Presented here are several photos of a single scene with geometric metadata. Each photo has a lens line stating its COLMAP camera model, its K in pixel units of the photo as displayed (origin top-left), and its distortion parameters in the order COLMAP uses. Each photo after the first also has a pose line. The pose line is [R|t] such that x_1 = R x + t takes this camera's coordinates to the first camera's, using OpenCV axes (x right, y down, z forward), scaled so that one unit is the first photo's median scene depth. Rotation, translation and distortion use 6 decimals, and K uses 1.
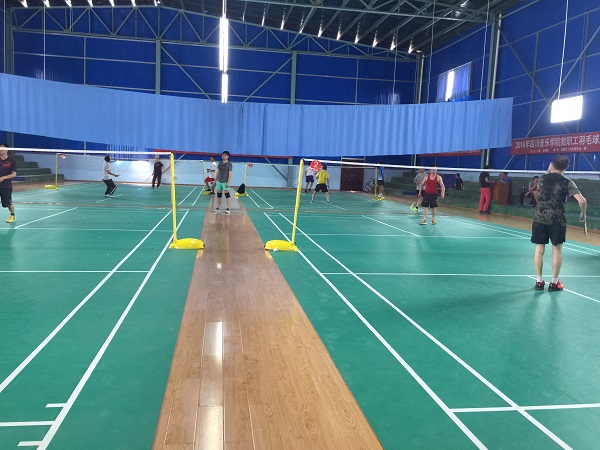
lens RADIAL K [[511.6, 0, 299.5], [0, 511.6, 221.8], [0, 0, 1]] dist [0.036606, -0.011664]
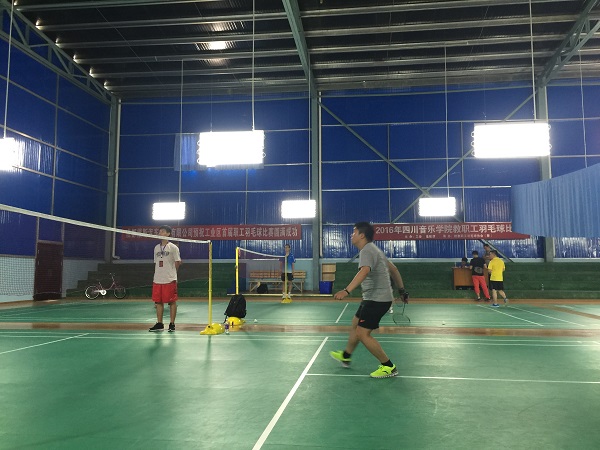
lens RADIAL K [[511.6, 0, 299.2], [0, 511.6, 225.0], [0, 0, 1]] dist [0.036606, -0.011664]
pose [[0.268296, 0.042105, 0.962416, -0.614785], [0.114522, 0.990566, -0.075262, -0.114344], [-0.956505, 0.130411, 0.260943, 0.990741]]
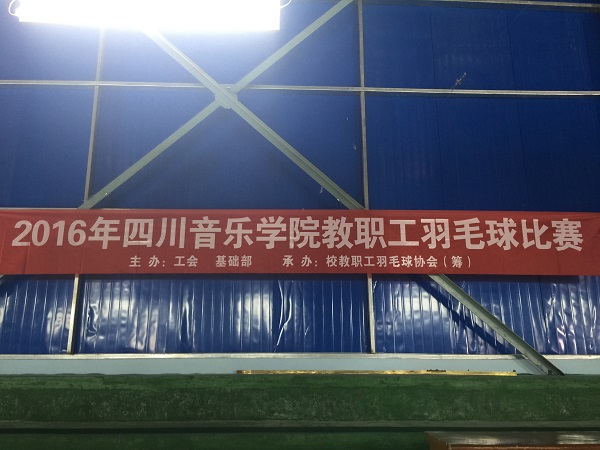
lens RADIAL K [[511.6, 0, 296.0], [0, 511.6, 222.4], [0, 0, 1]] dist [0.036606, -0.011664]
pose [[0.108105, 0.211474, 0.971387, 0.229816], [0.108966, 0.968705, -0.223017, -0.097486], [-0.988150, 0.129957, 0.081679, 0.955631]]
